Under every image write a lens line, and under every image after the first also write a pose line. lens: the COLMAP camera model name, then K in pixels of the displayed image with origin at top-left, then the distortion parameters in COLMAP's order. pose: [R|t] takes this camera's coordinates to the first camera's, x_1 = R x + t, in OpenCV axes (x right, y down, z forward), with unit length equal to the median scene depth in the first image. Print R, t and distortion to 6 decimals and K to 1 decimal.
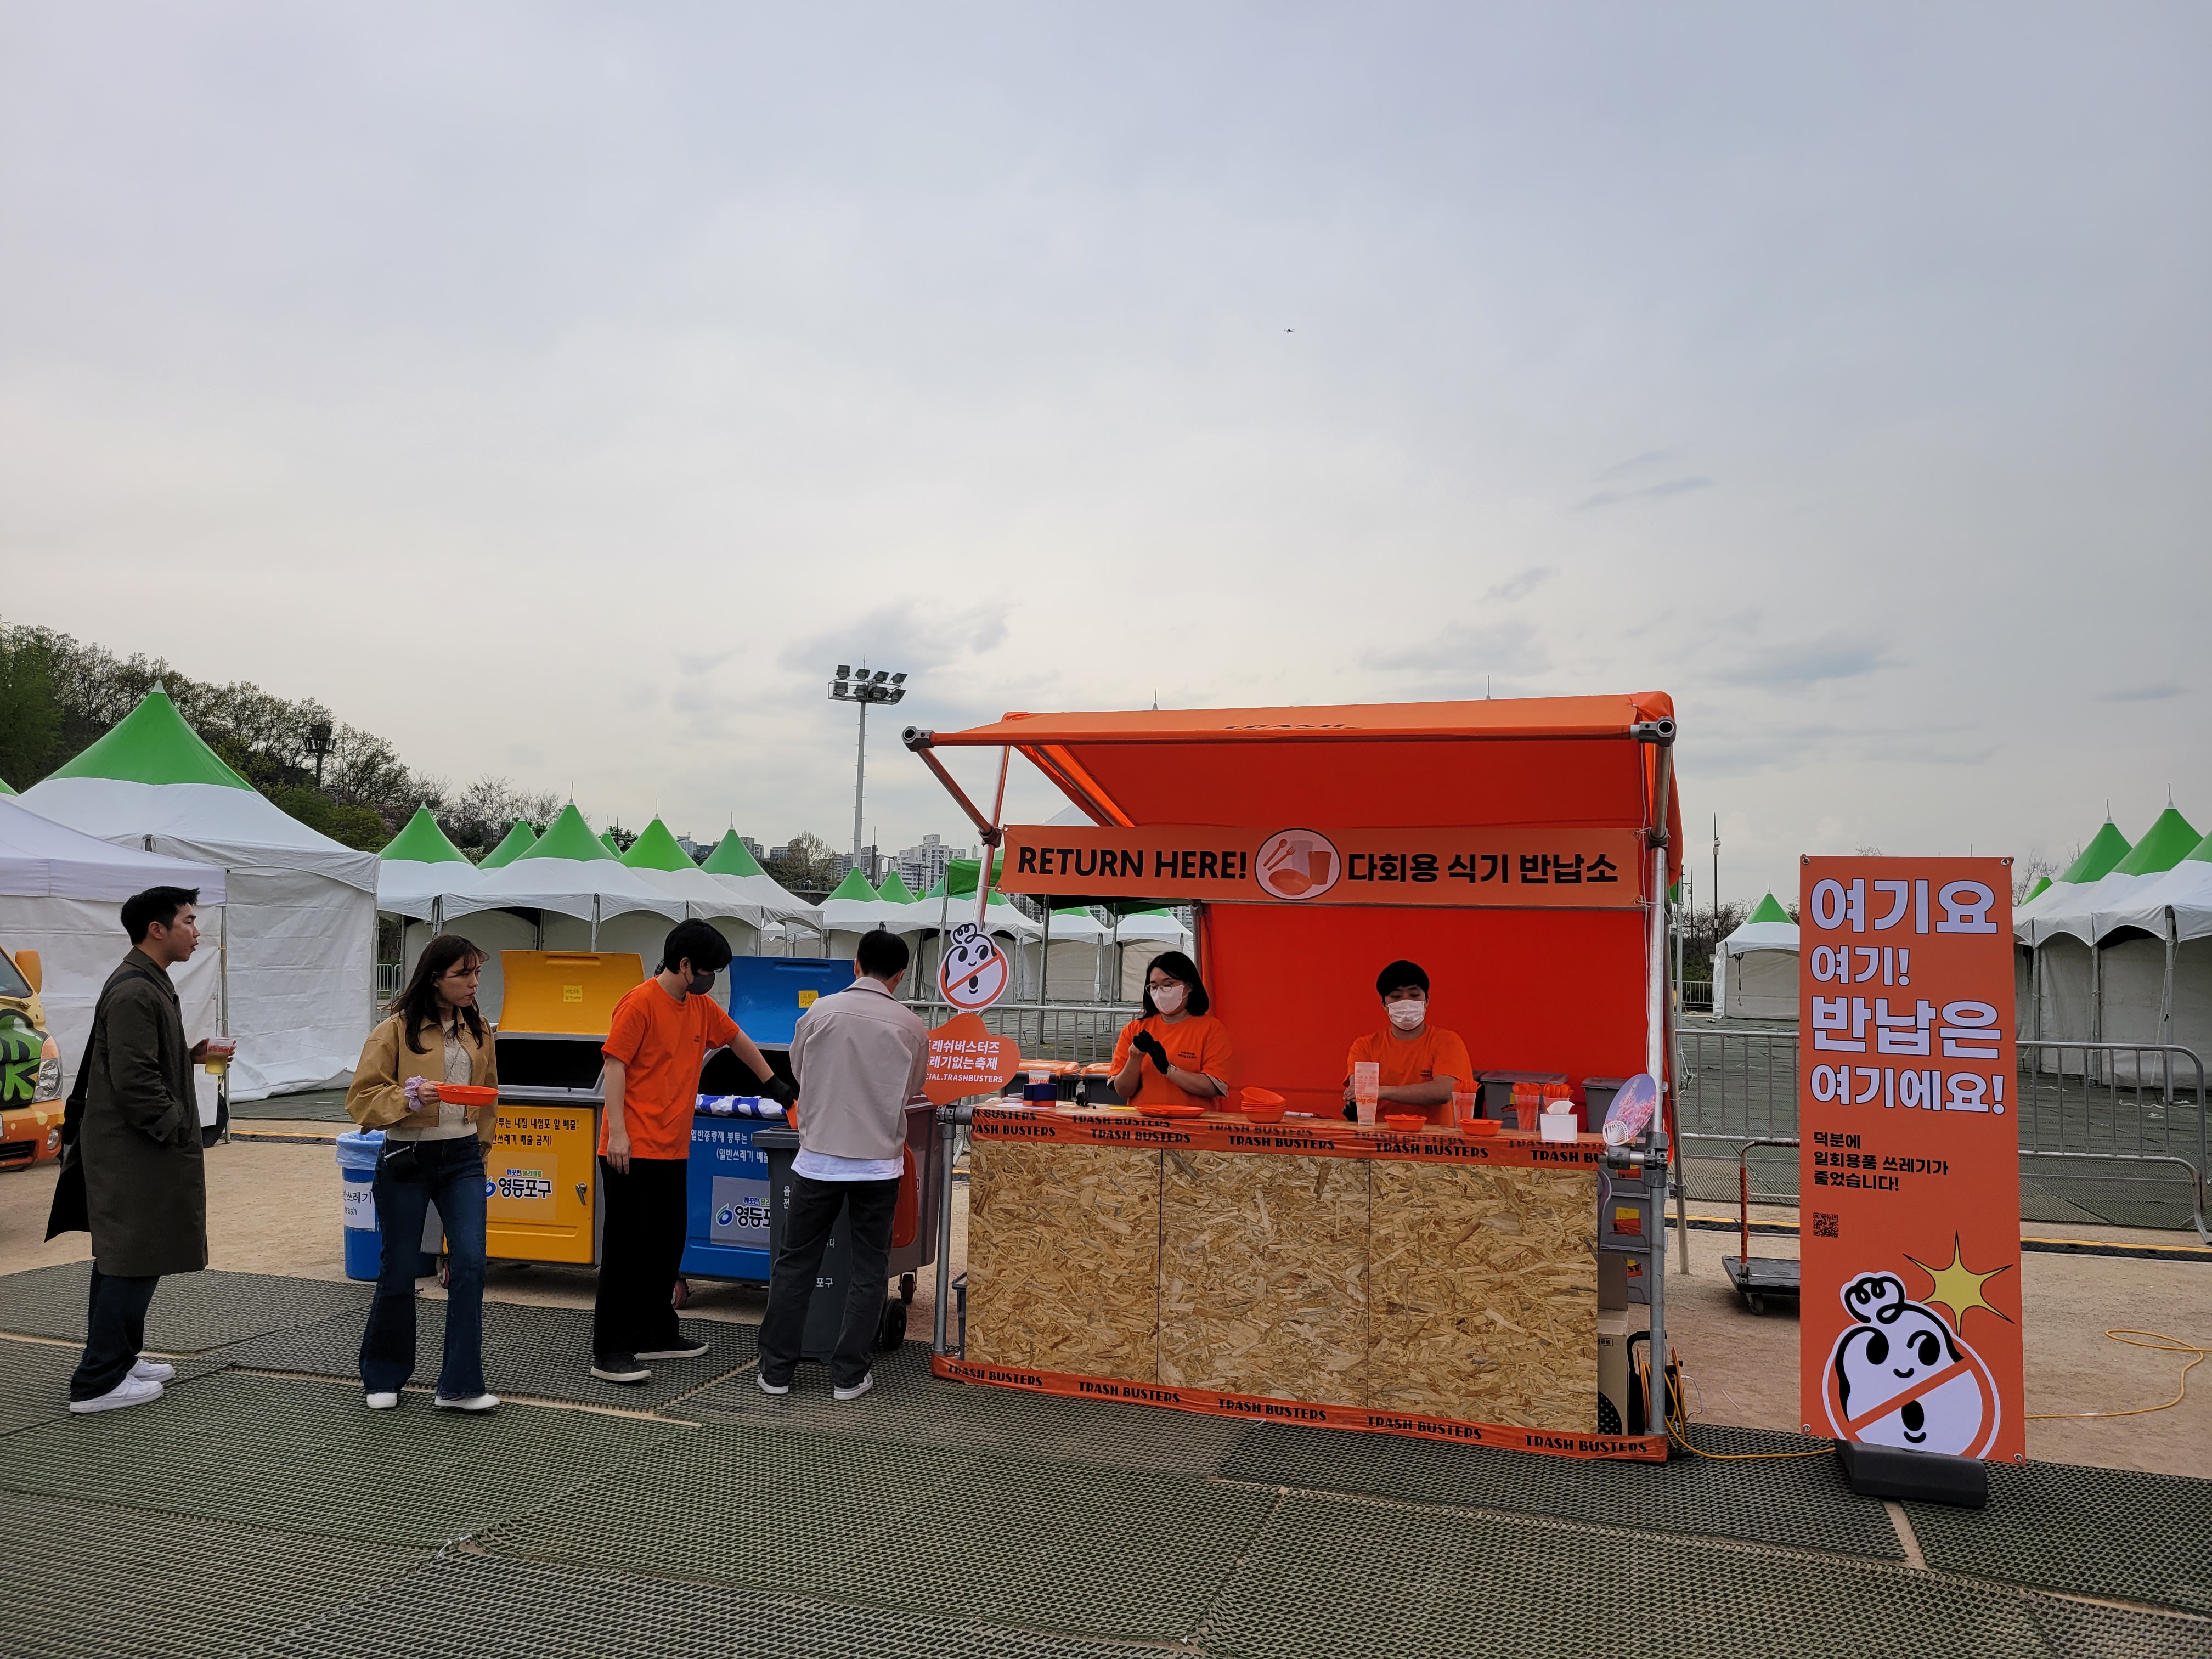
lens RADIAL K [[1676.7, 0, 1104.3], [0, 1676.7, 824.3], [0, 0, 1]] dist [0.031334, -0.003042]
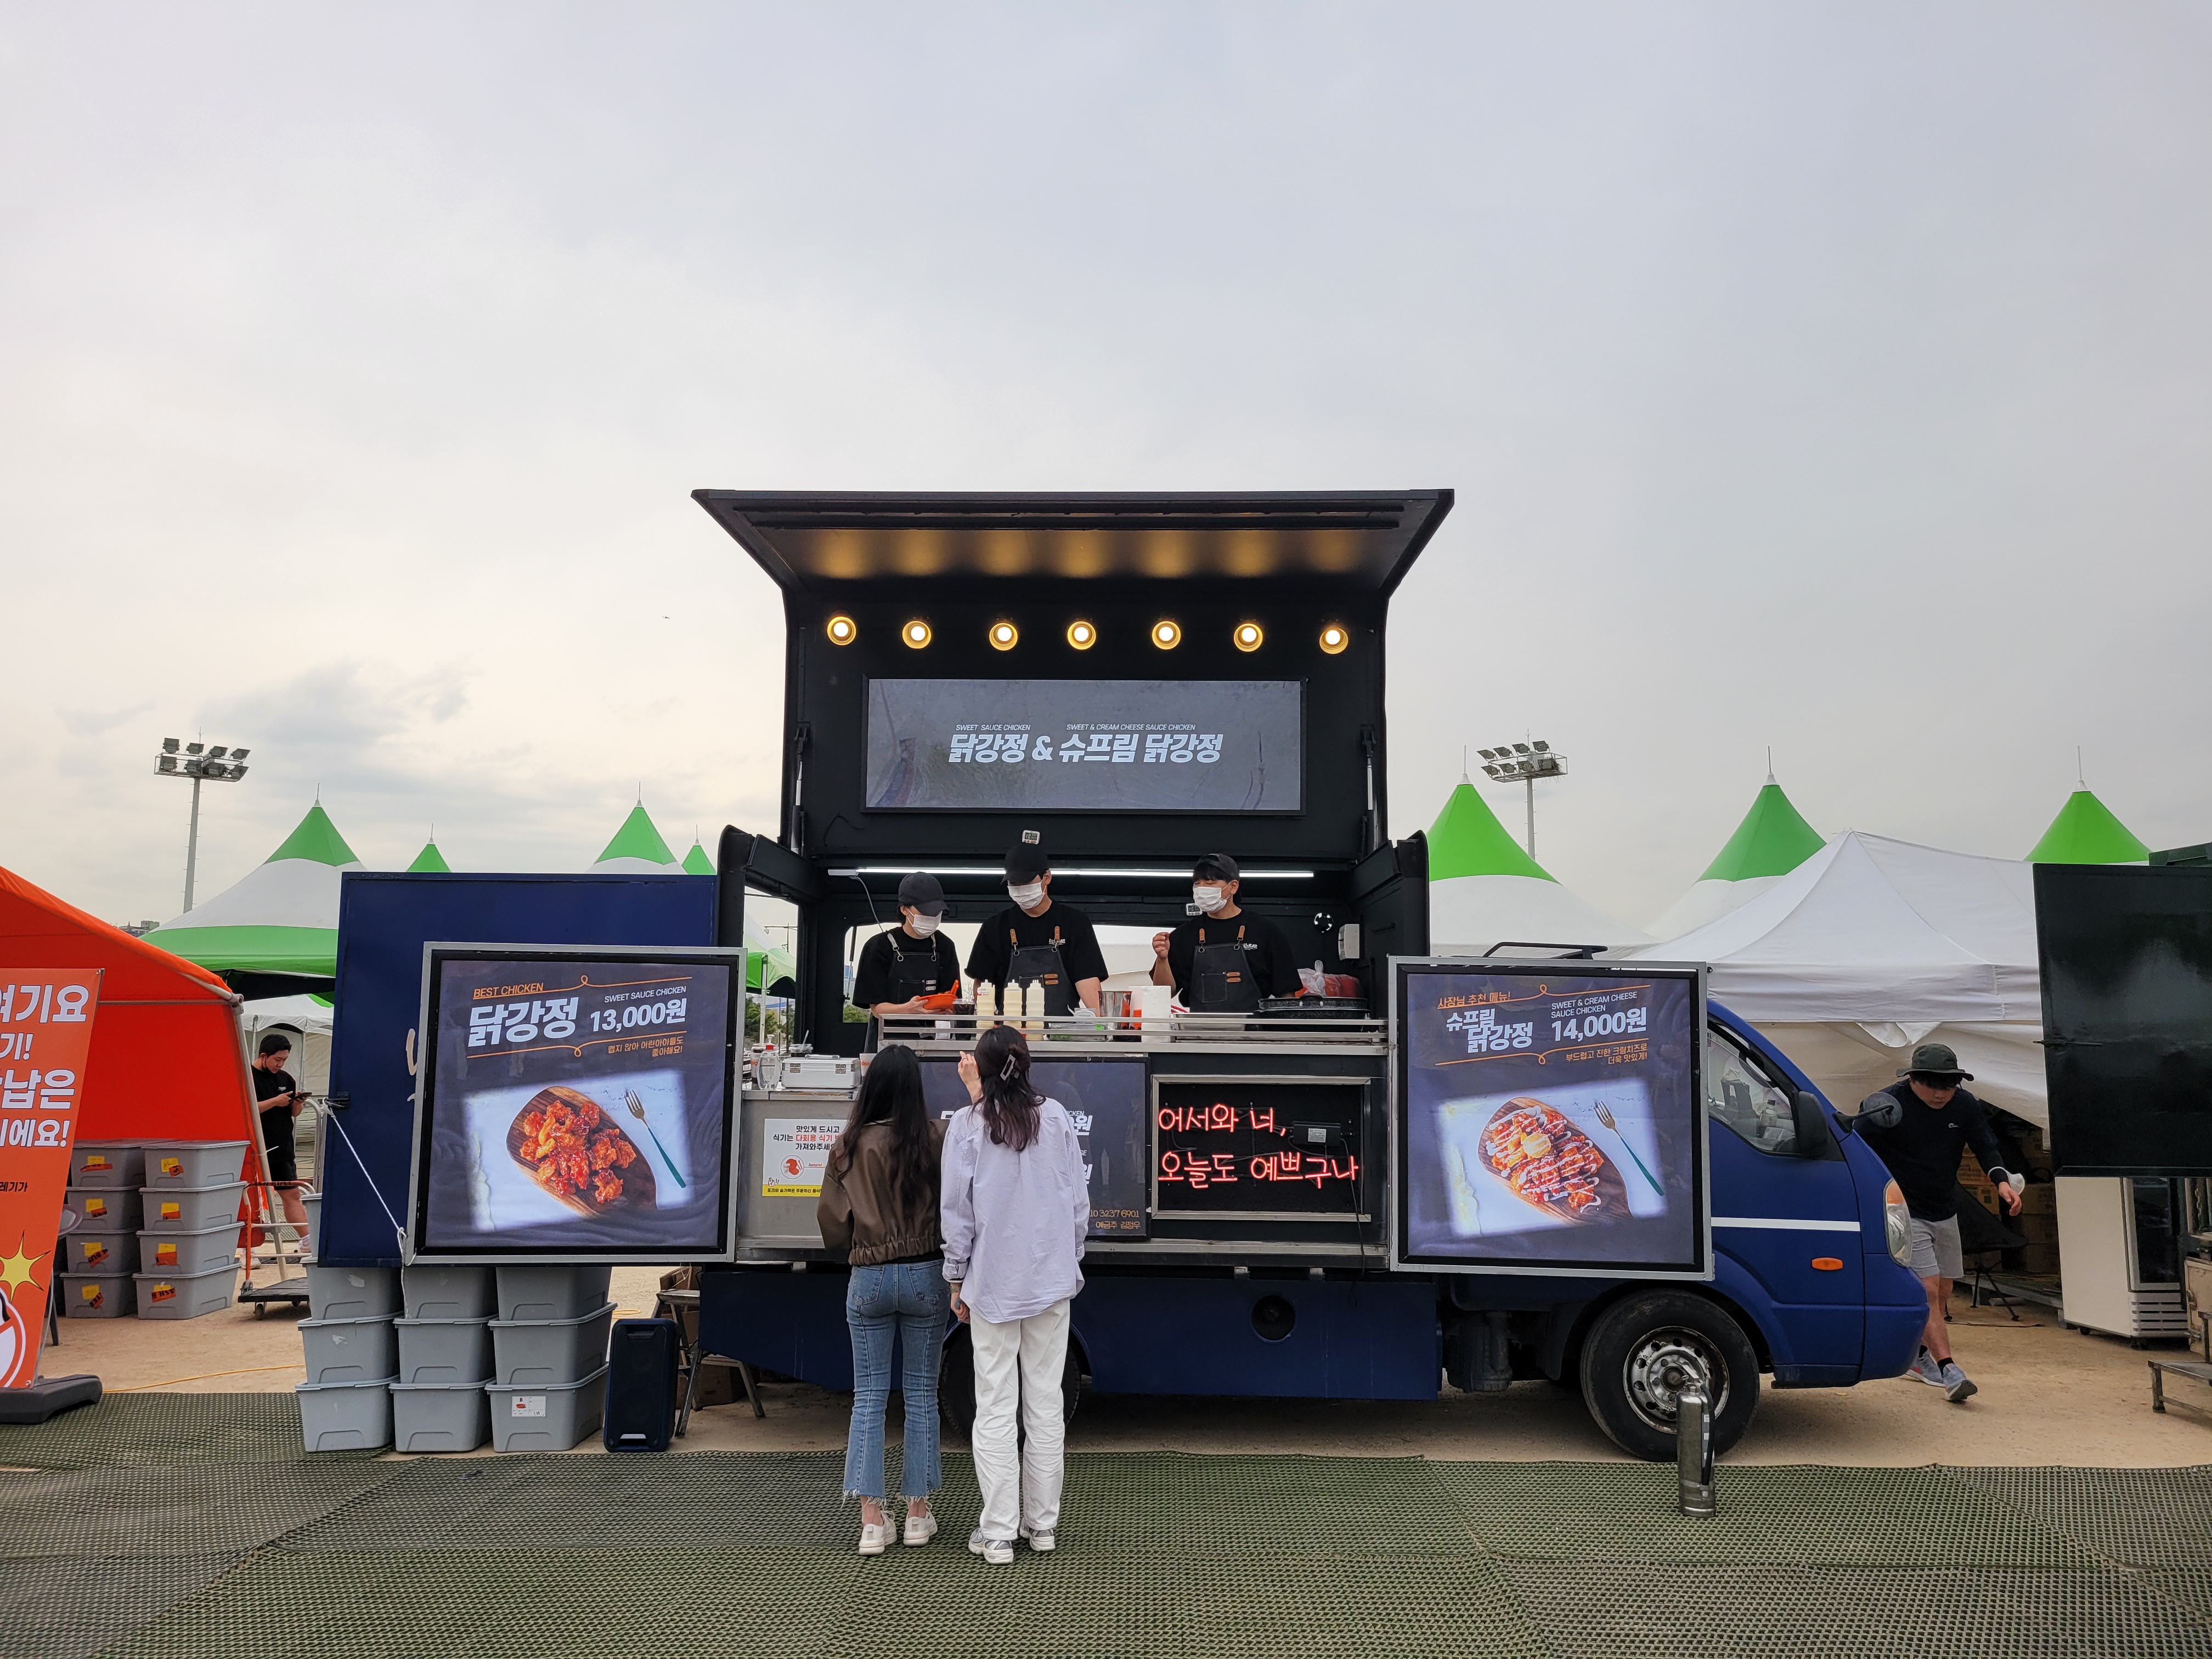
lens RADIAL K [[1676.7, 0, 1095.0], [0, 1676.7, 836.9], [0, 0, 1]] dist [0.031334, -0.003042]
pose [[0.954984, 0.014070, 0.296323, 0.906195], [-0.001652, 0.999111, -0.042113, -0.033262], [-0.296652, 0.039728, 0.954159, -0.637920]]
